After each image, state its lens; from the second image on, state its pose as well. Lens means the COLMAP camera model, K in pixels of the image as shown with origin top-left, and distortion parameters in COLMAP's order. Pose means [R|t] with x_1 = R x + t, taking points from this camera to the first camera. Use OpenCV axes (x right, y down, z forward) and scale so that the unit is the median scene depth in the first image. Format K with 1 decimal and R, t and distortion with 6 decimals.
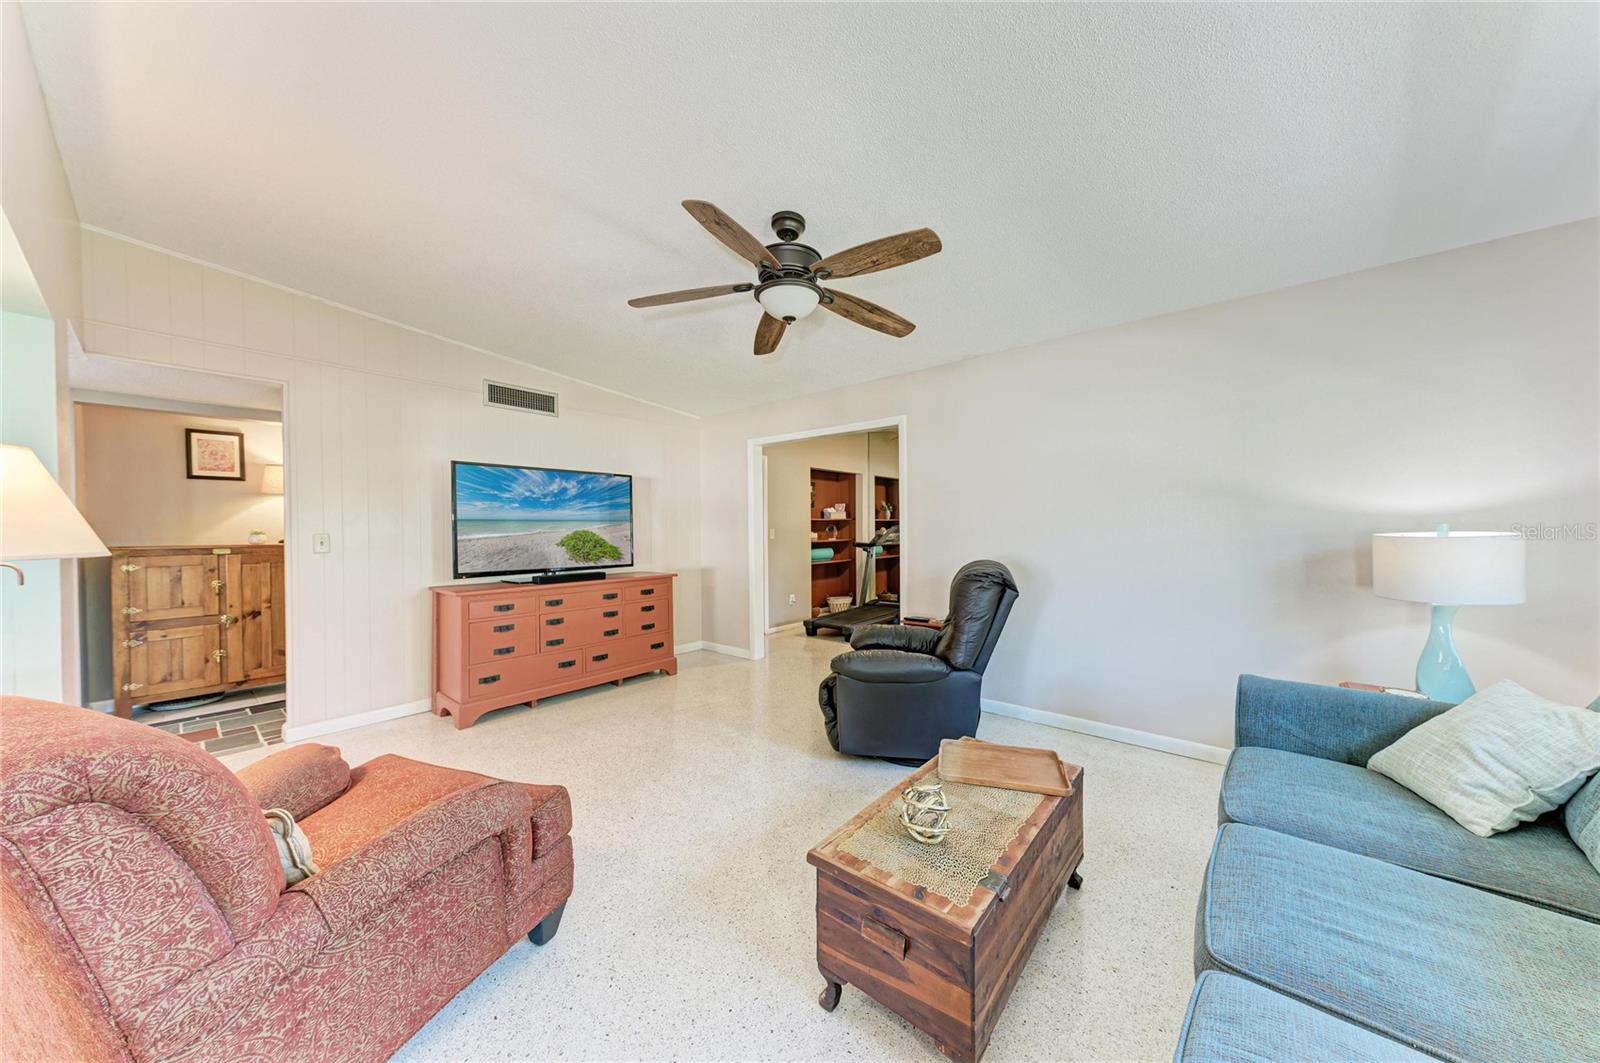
lens RADIAL K [[525.9, 0, 800.0], [0, 525.9, 531.5], [0, 0, 1]] dist [0.001243, 0.000017]
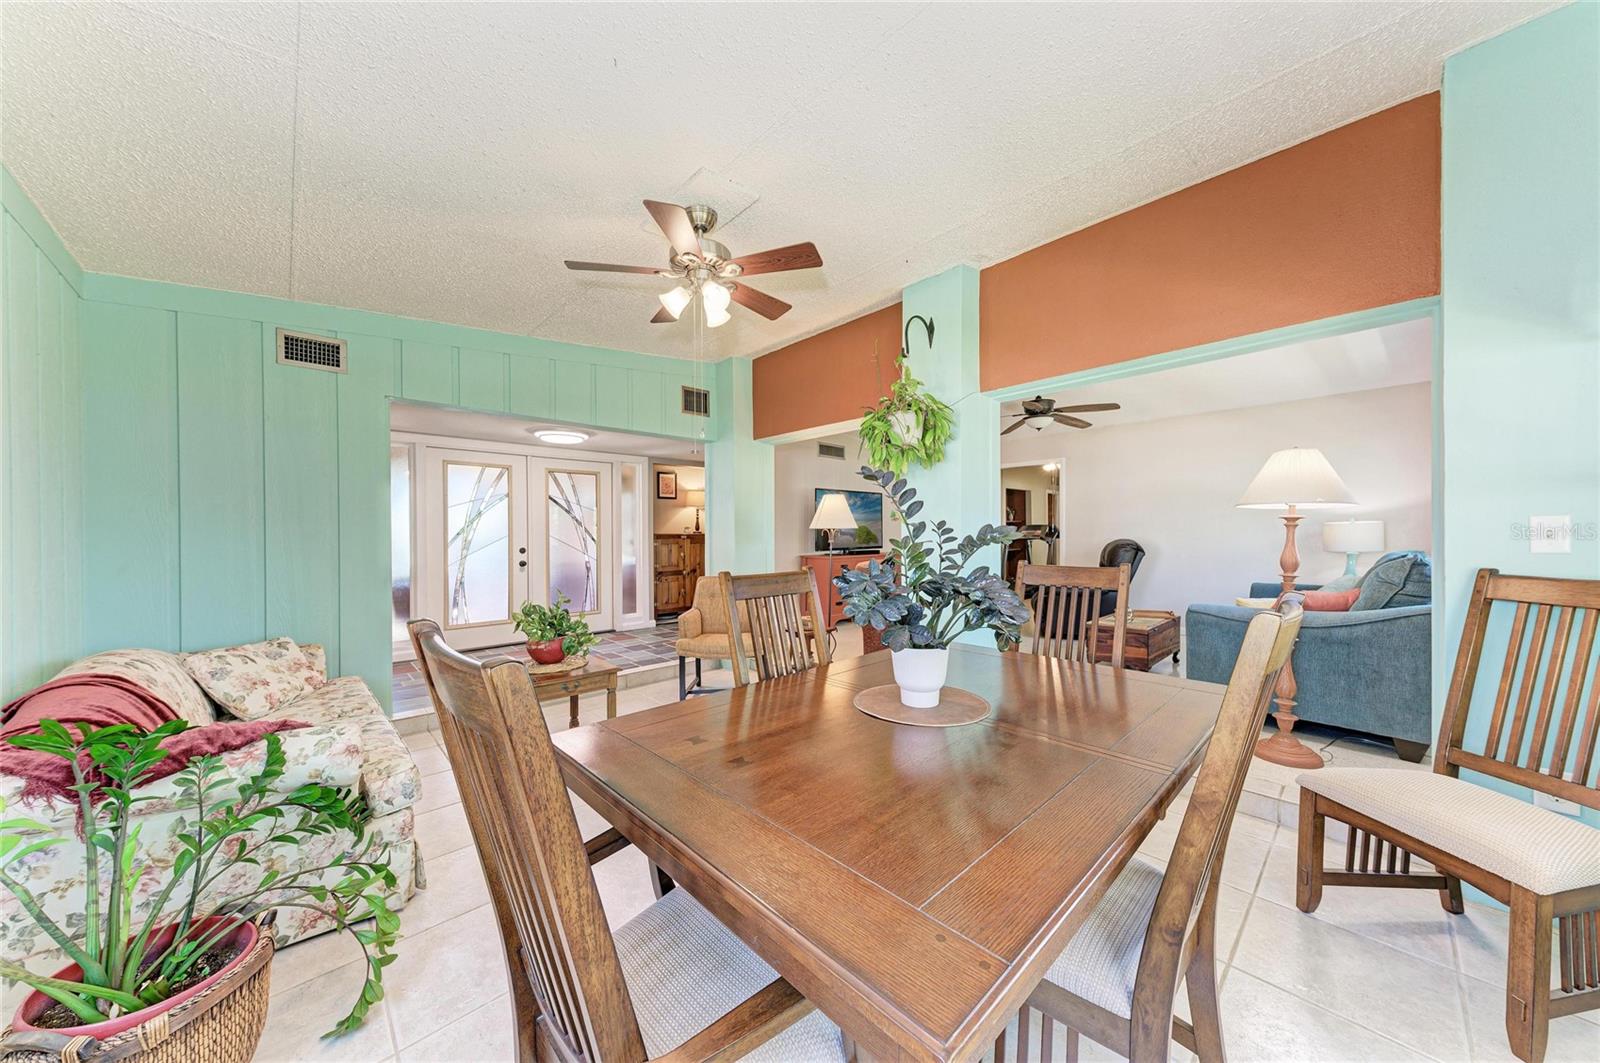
lens RADIAL K [[543.2, 0, 780.1], [0, 543.2, 542.3], [0, 0, 1]] dist [0.000271, 0.000001]
pose [[0.992200, 0.001141, -0.124652, -0.500022], [0.000084, 0.999952, 0.009821, 0.037015], [0.124657, -0.009754, 0.992152, -0.872834]]
